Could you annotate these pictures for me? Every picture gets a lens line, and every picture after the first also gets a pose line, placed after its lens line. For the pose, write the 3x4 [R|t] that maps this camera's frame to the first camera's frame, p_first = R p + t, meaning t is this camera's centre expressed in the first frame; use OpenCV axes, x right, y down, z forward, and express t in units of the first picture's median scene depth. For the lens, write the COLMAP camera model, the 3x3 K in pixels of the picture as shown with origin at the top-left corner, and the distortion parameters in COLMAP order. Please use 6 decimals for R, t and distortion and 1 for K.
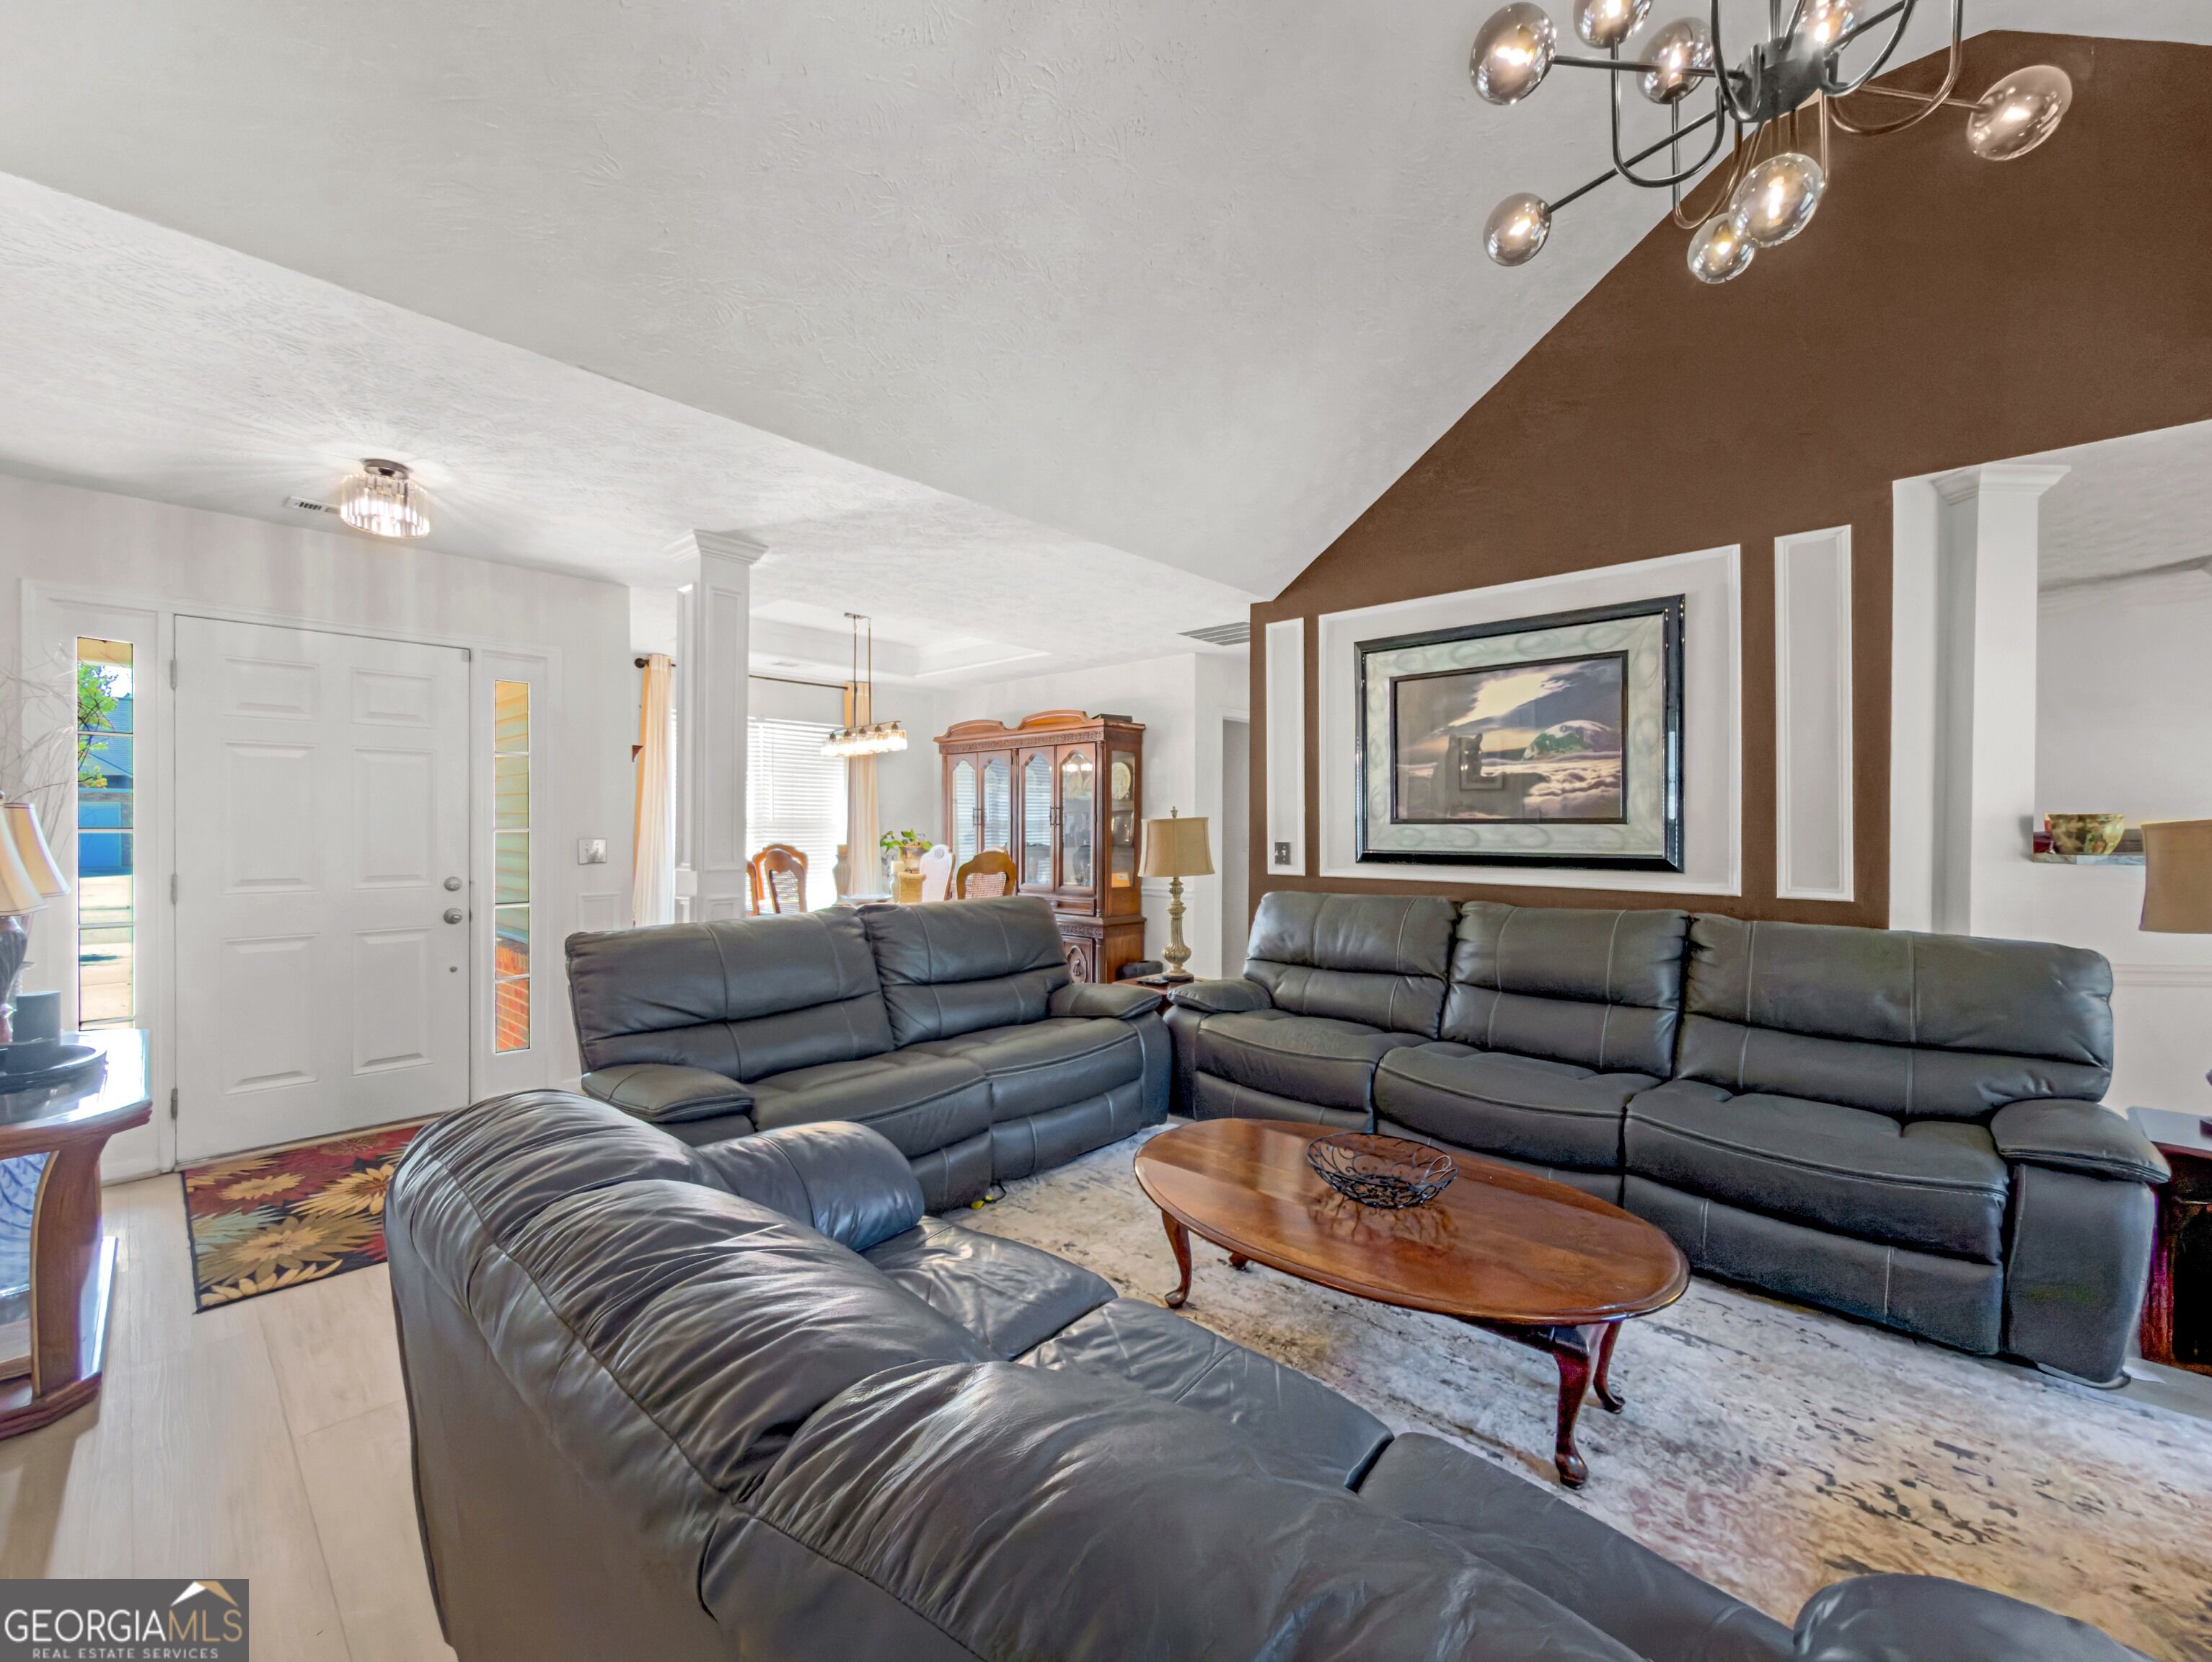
lens RADIAL K [[905.9, 0, 1106.0], [0, 905.9, 831.0], [0, 0, 1]] dist [-0.000212, 0.000042]
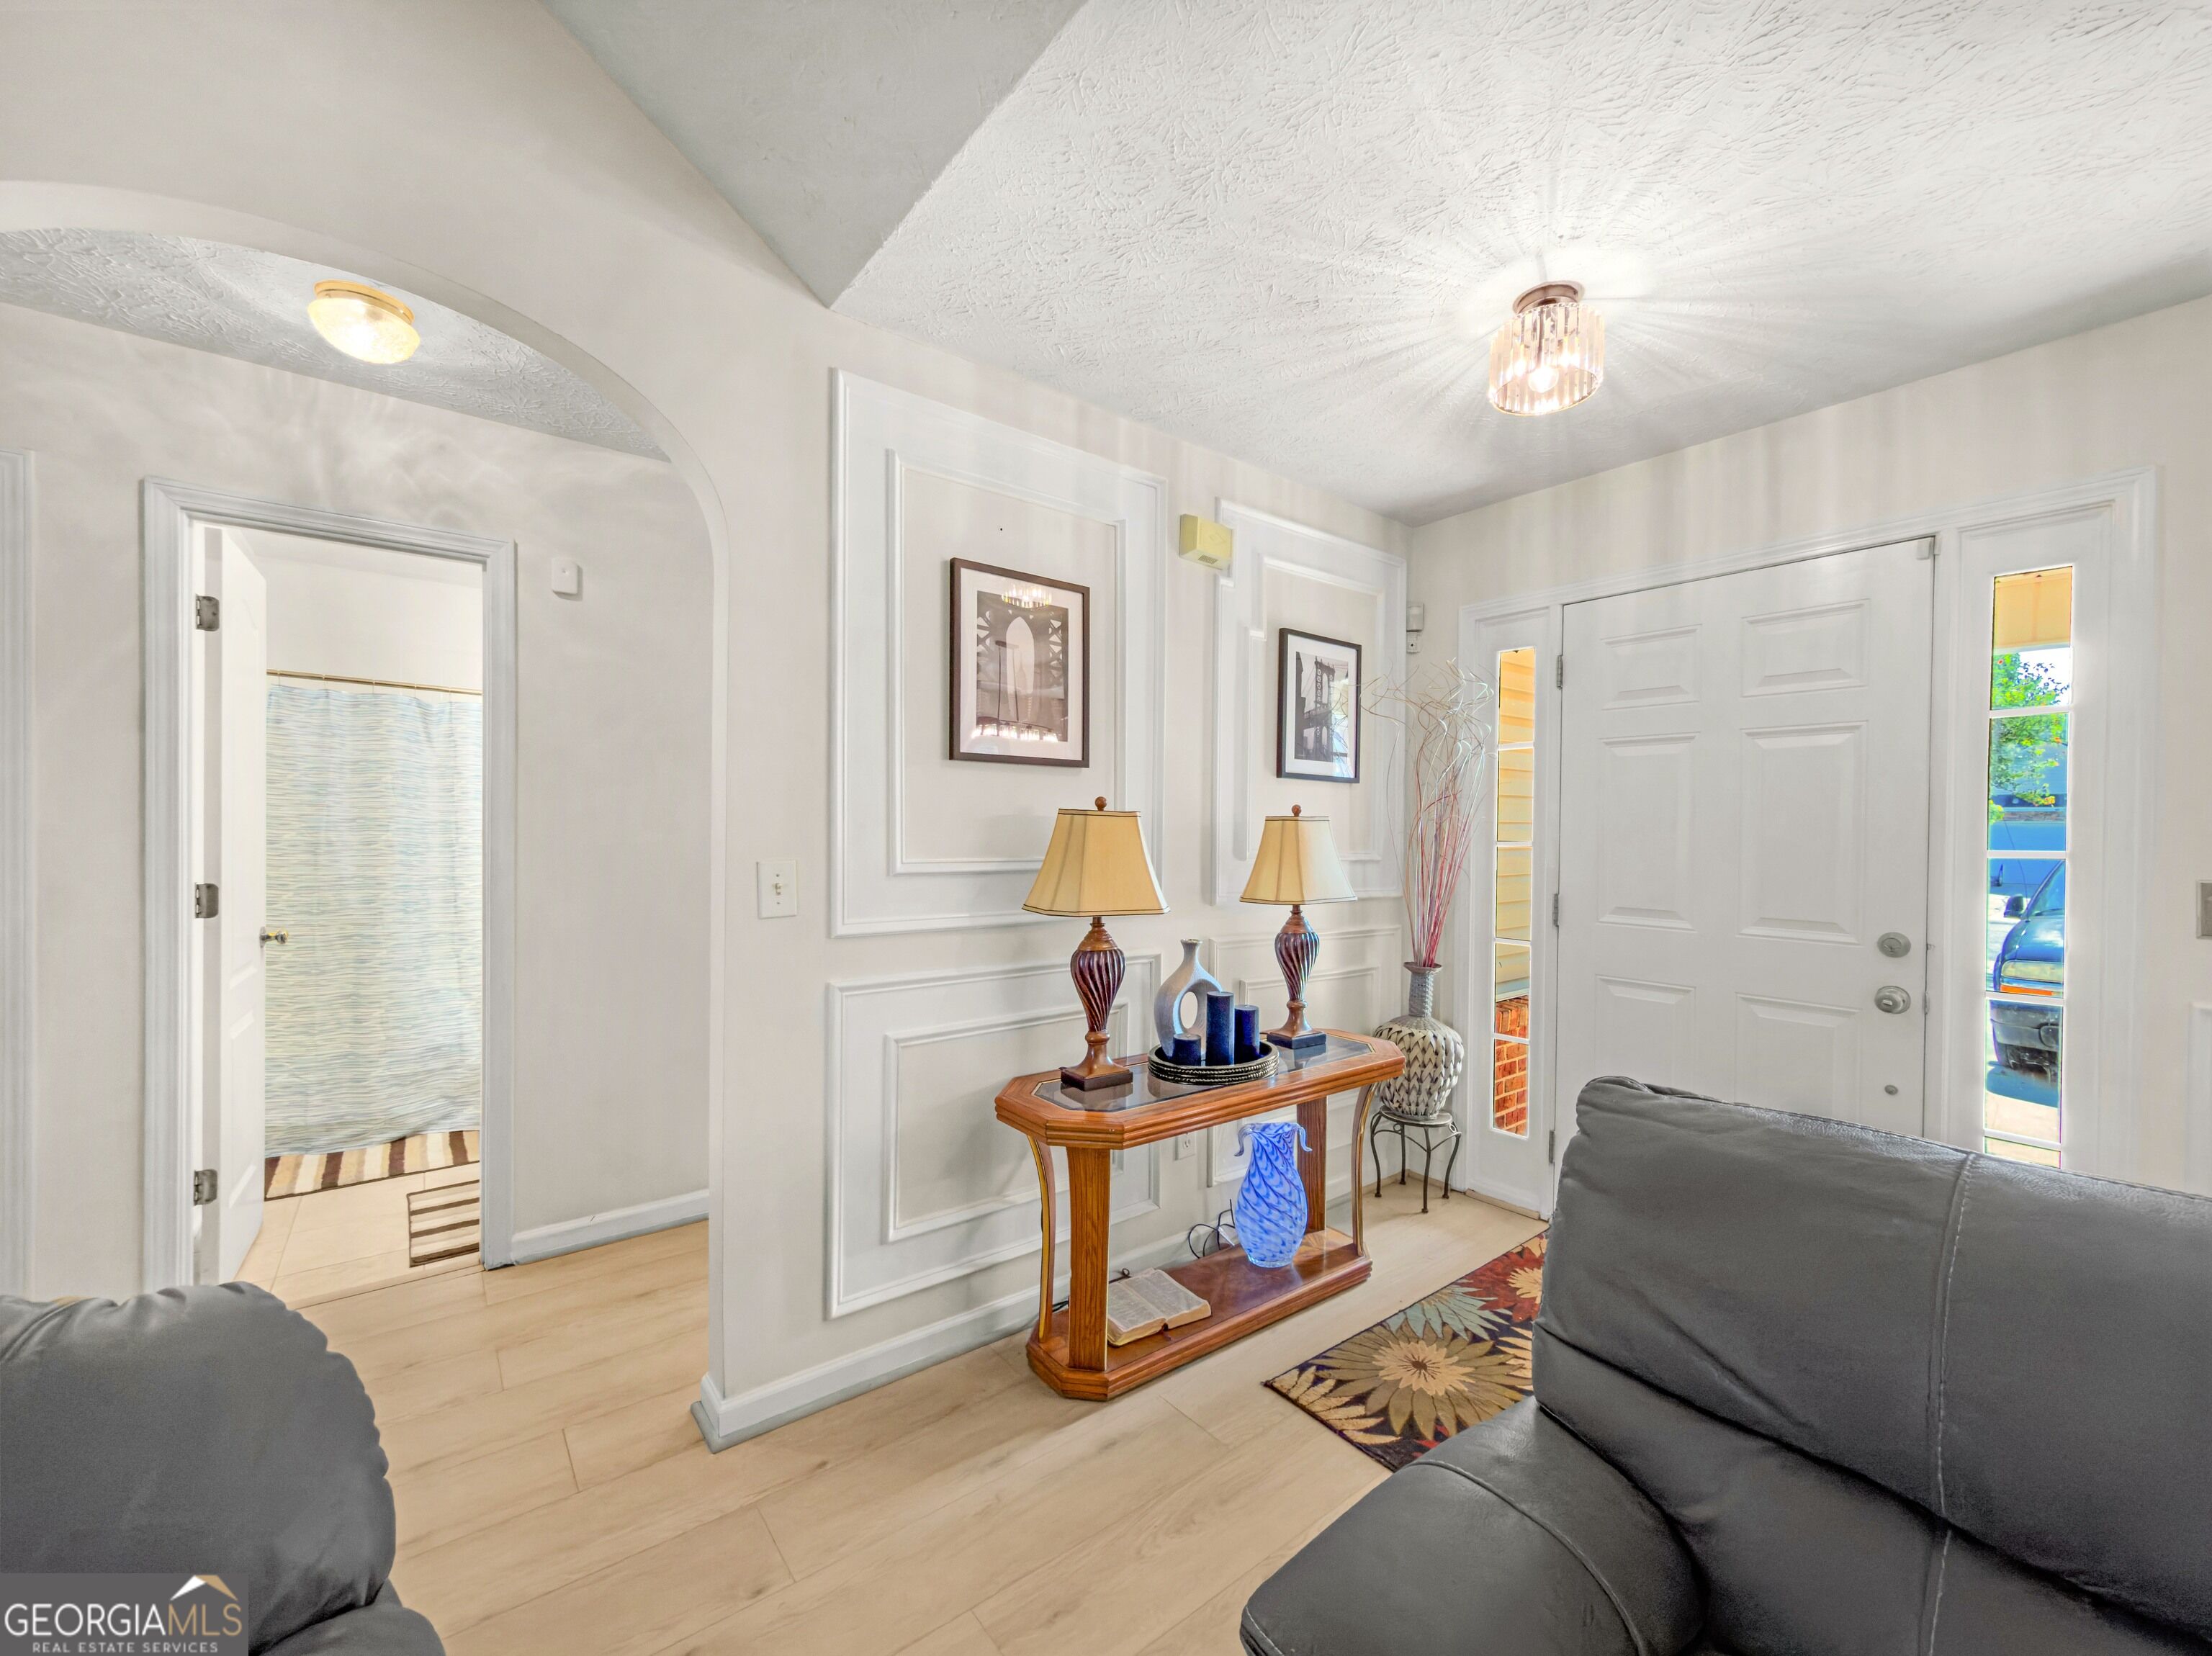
lens RADIAL K [[889.6, 0, 1101.0], [0, 889.6, 839.3], [0, 0, 1]] dist [0.002753, 0.000133]
pose [[-0.155036, 0.008031, -0.987876, -0.075930], [-0.018687, 0.999764, 0.011061, -0.007255], [0.987732, 0.020176, -0.154849, 0.621923]]
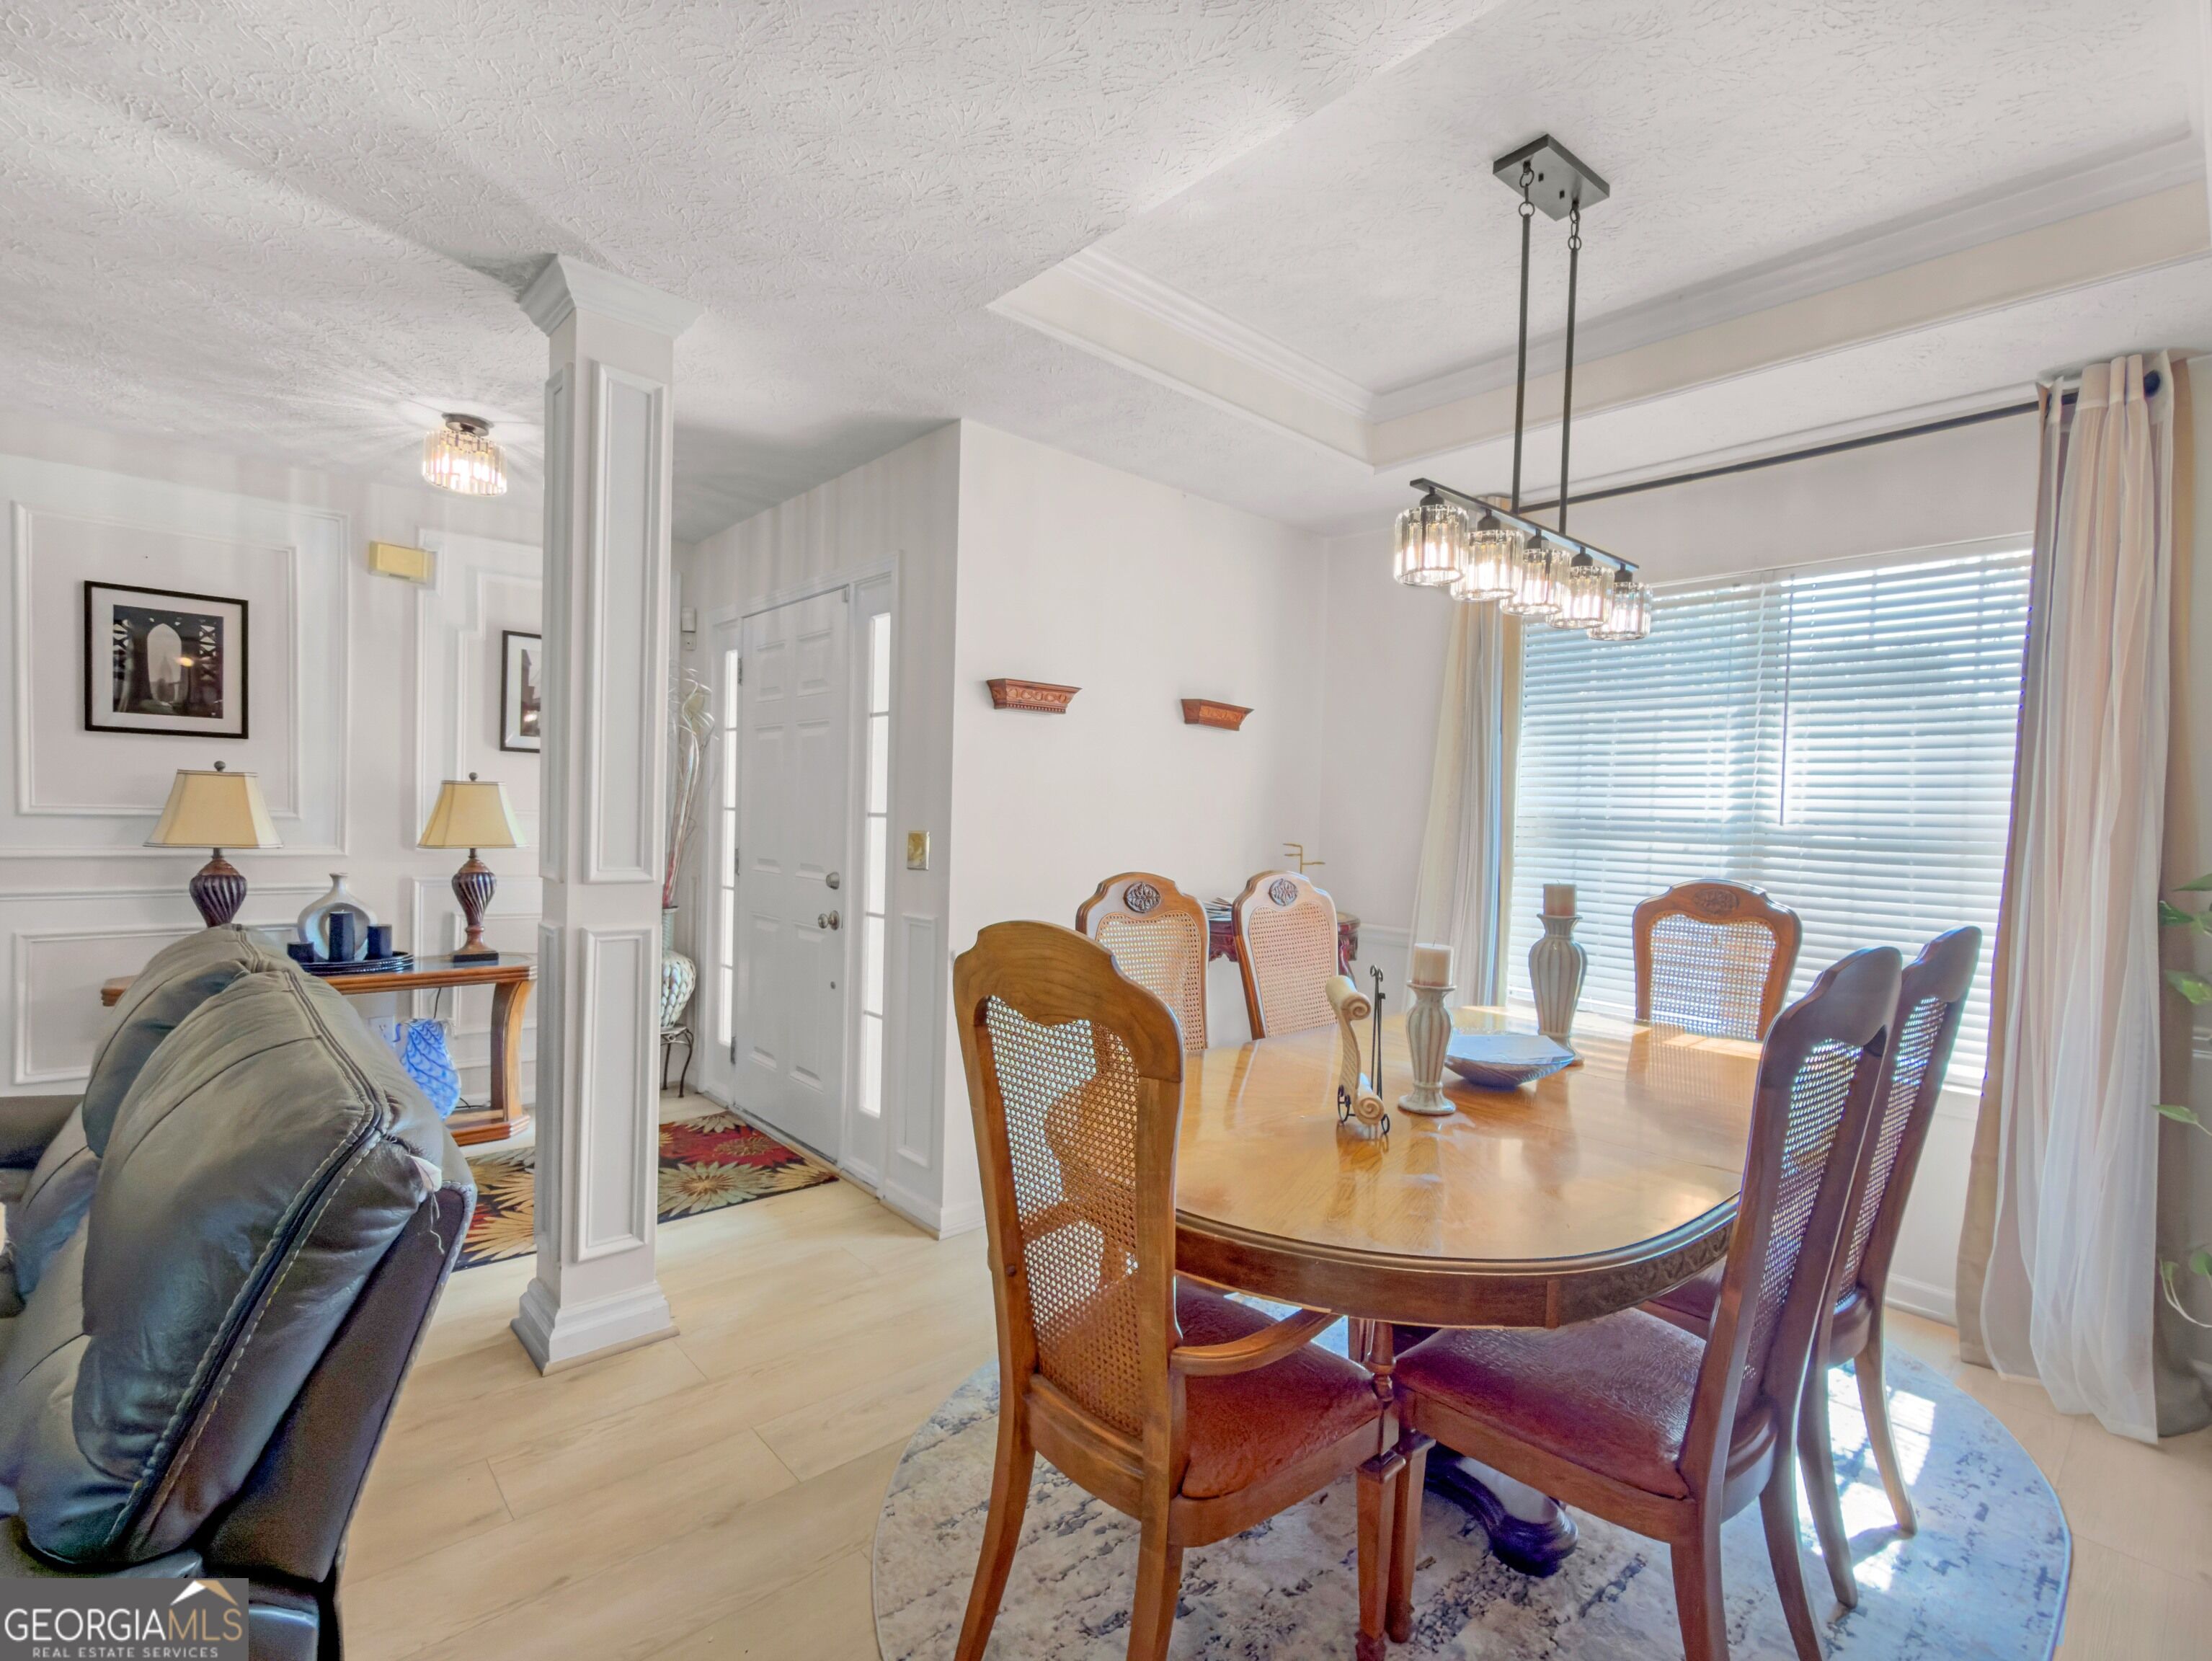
lens RADIAL K [[1028.4, 0, 1114.3], [0, 1028.4, 835.4], [0, 0, 1]] dist [-0.001804, -0.000806]
pose [[-0.082915, 0.018428, -0.996386, 0.191108], [-0.036644, 0.999096, 0.021527, -0.011852], [0.995883, 0.038297, -0.082164, 1.419204]]
